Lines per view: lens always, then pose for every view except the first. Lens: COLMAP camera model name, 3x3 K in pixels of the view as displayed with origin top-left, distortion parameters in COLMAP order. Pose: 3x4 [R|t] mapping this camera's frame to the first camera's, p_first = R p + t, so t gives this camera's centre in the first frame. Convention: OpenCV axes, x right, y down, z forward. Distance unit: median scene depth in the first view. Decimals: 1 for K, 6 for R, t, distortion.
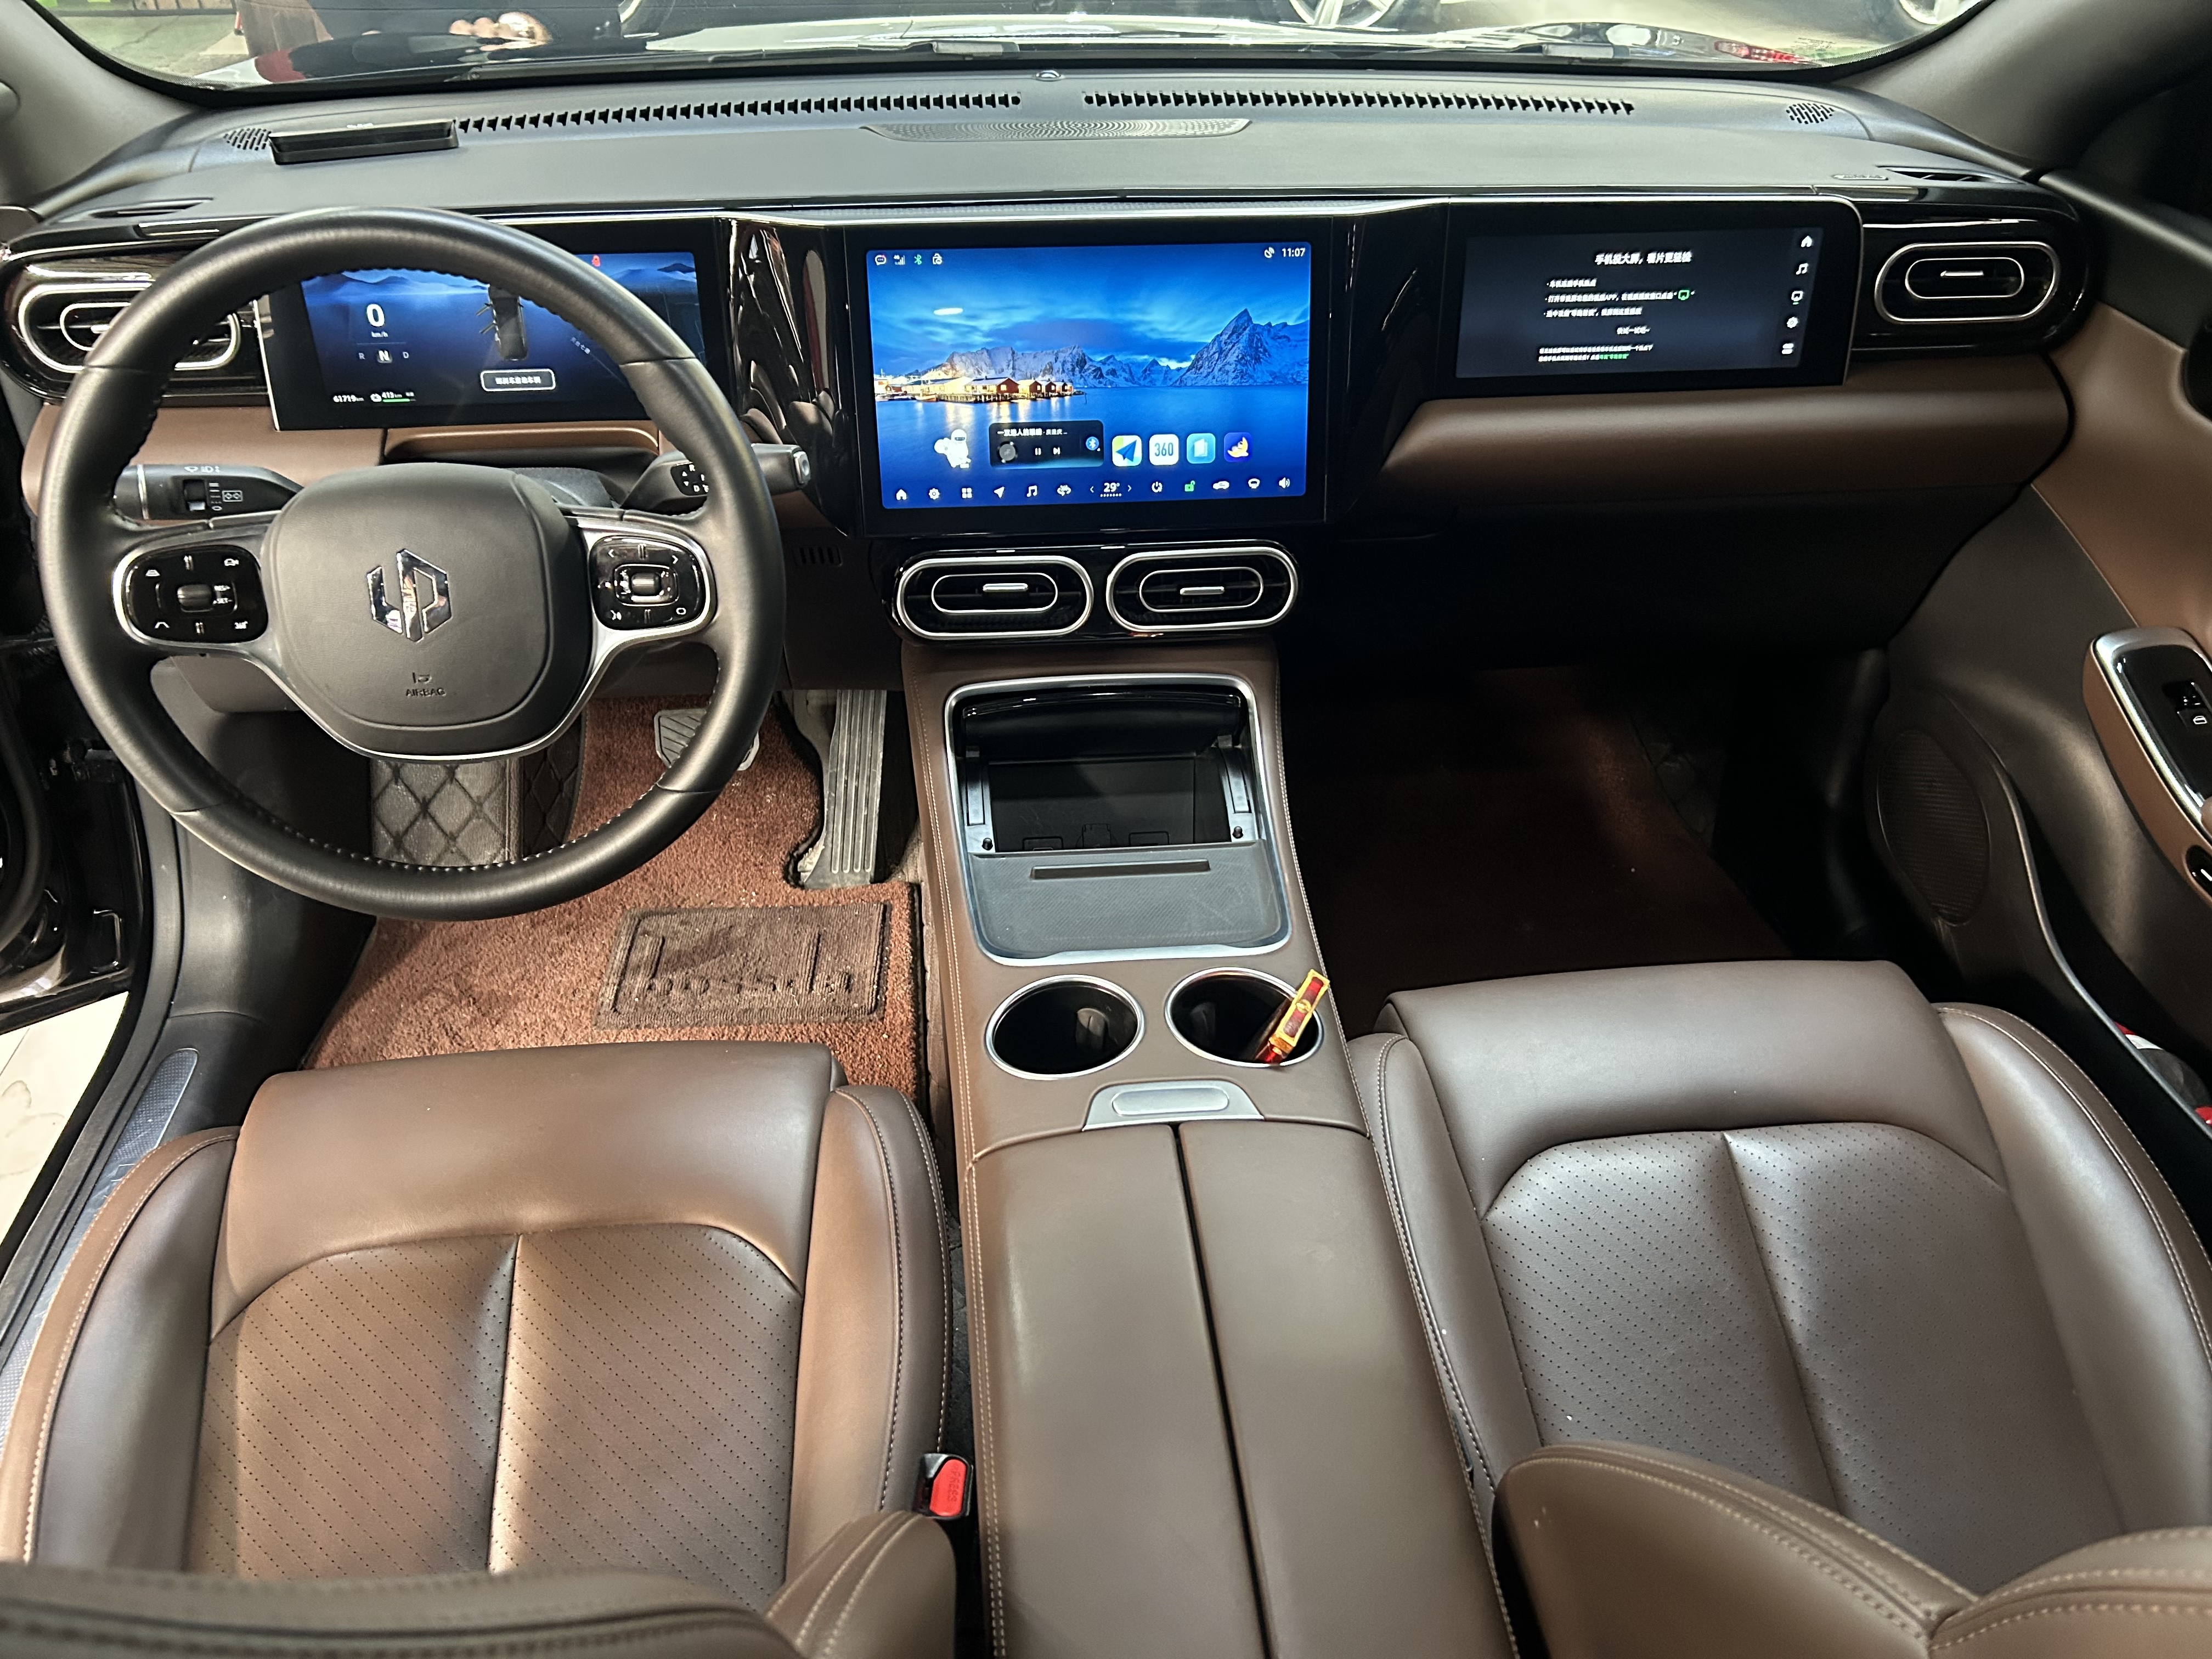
lens RADIAL K [[1670.3, 0, 1102.8], [0, 1670.3, 821.8], [0, 0, 1]] dist [0.029318, -0.042541]
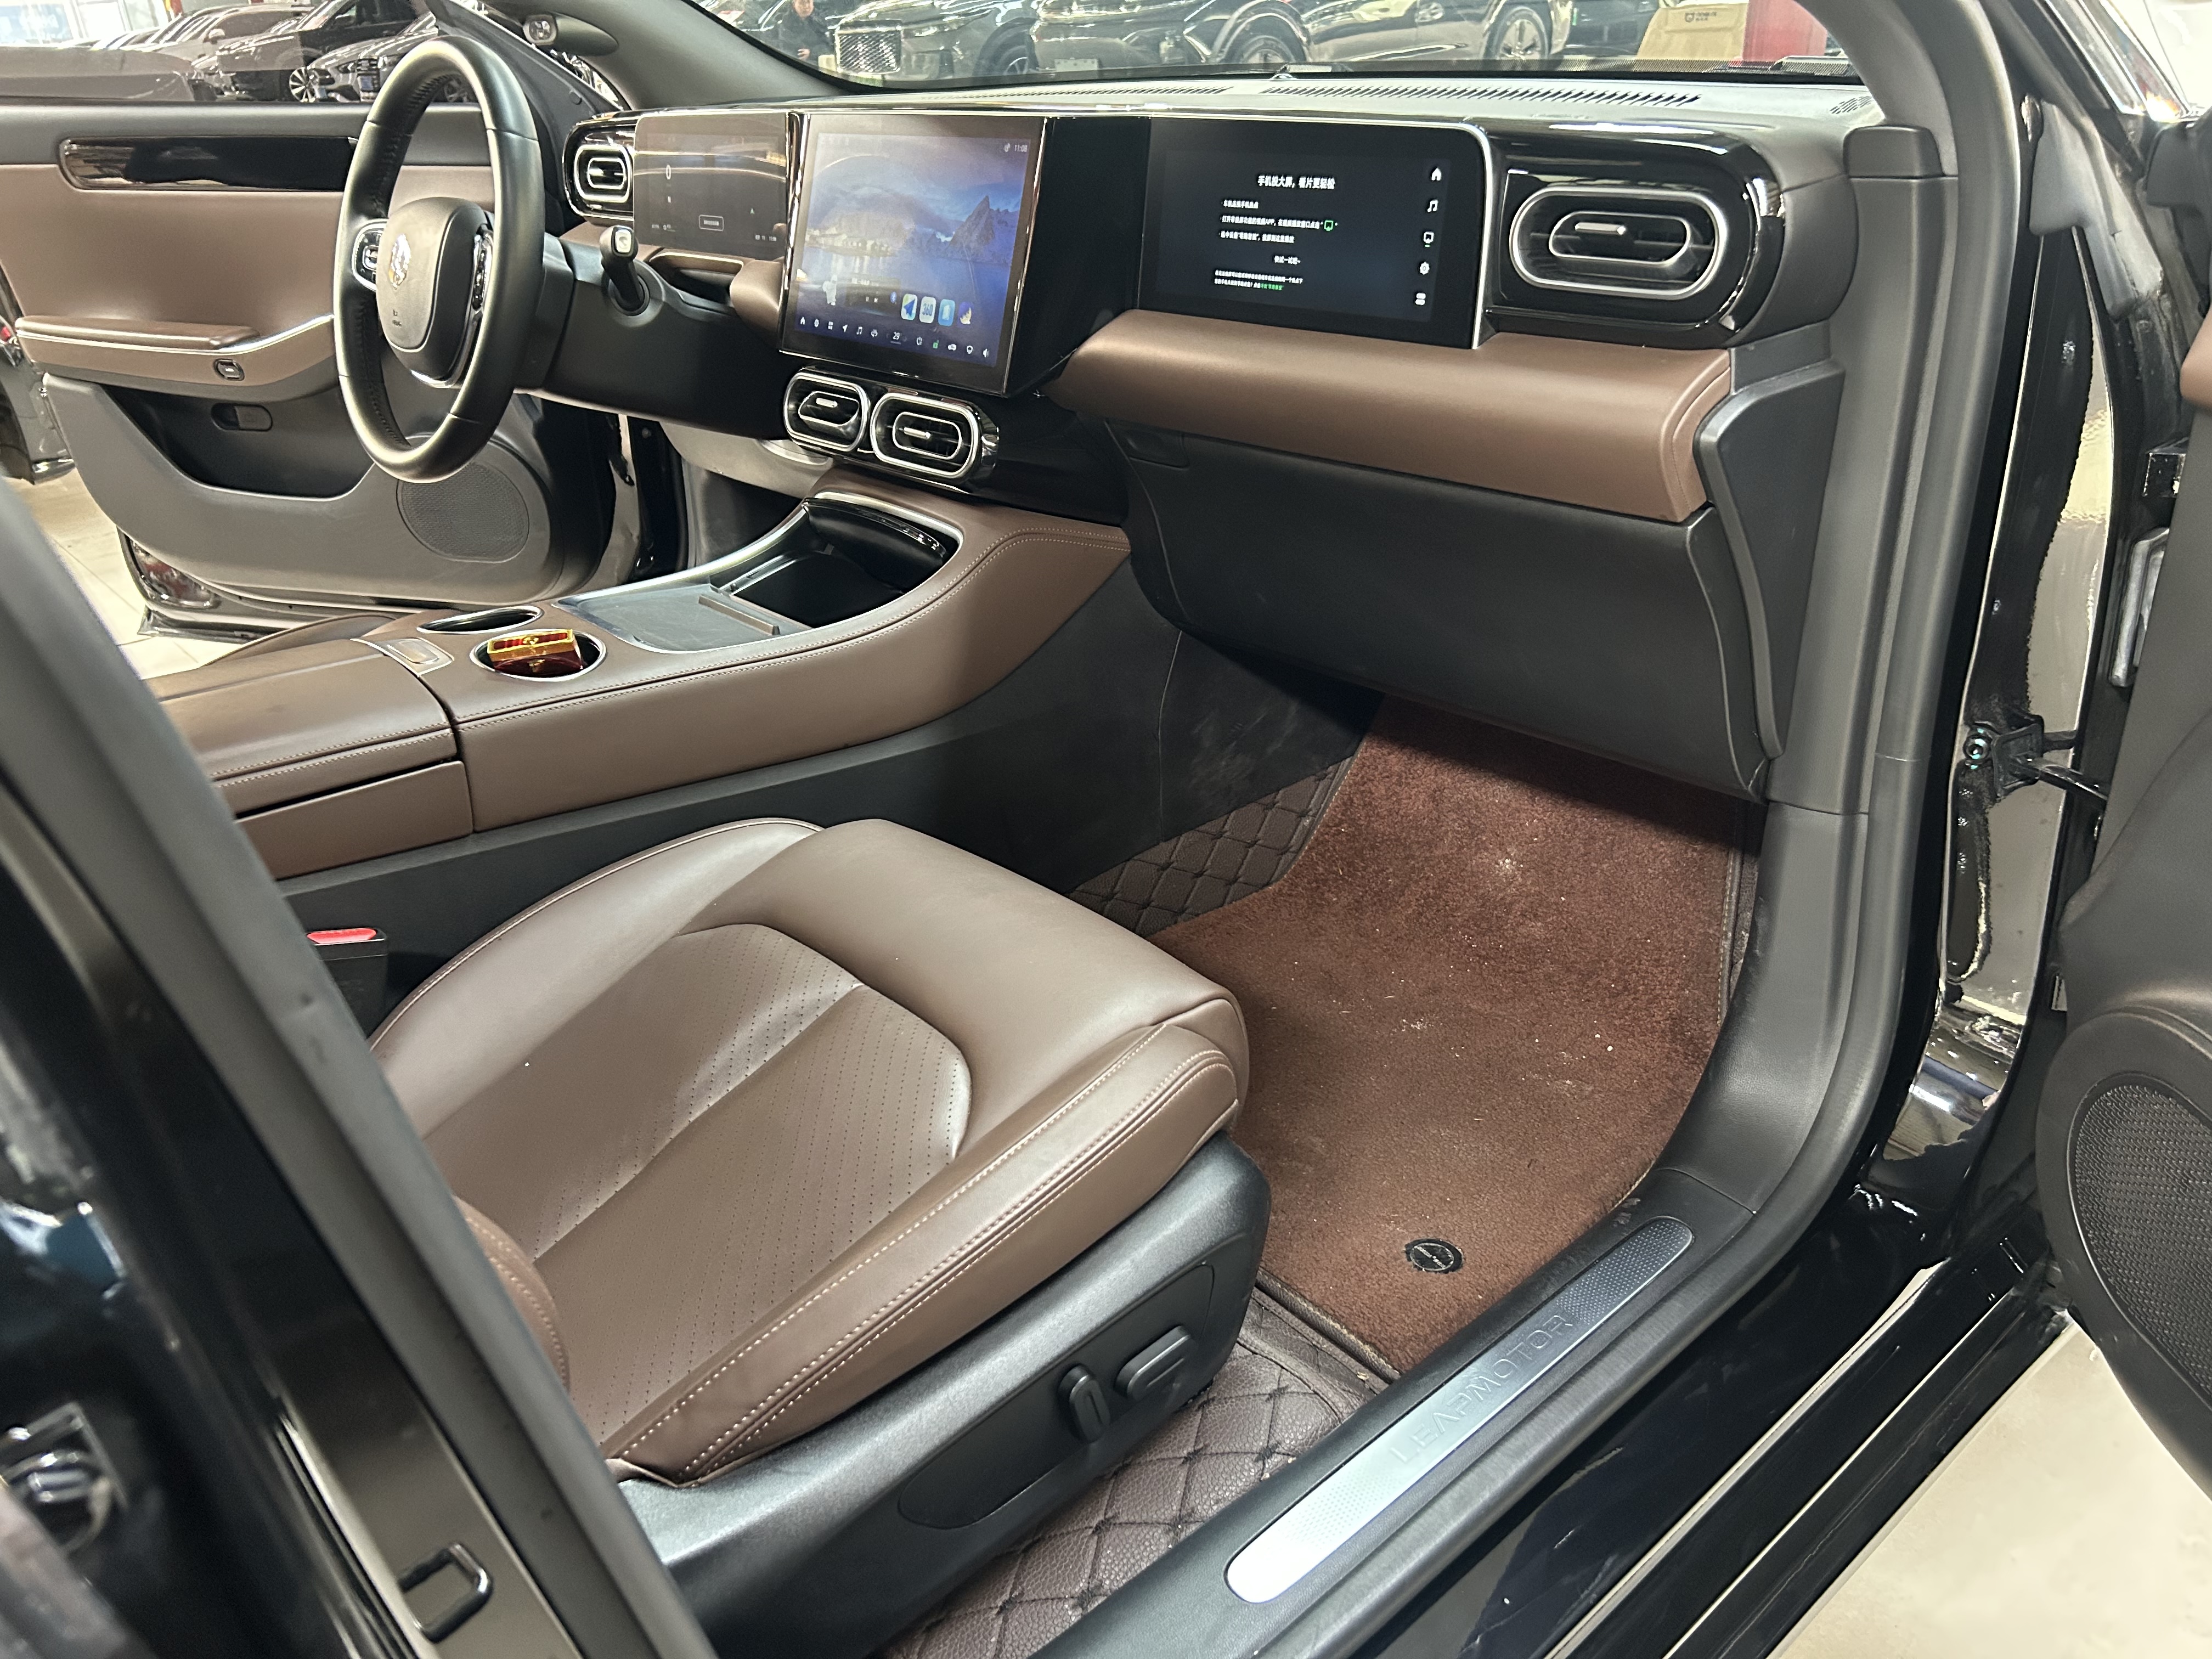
lens RADIAL K [[1670.3, 0, 1104.8], [0, 1670.3, 828.9], [0, 0, 1]] dist [0.029318, -0.042541]
pose [[0.596500, 0.323928, -0.734342, 1.078411], [-0.423883, 0.904077, 0.054483, -0.009397], [0.681550, 0.278776, 0.676590, 0.383945]]
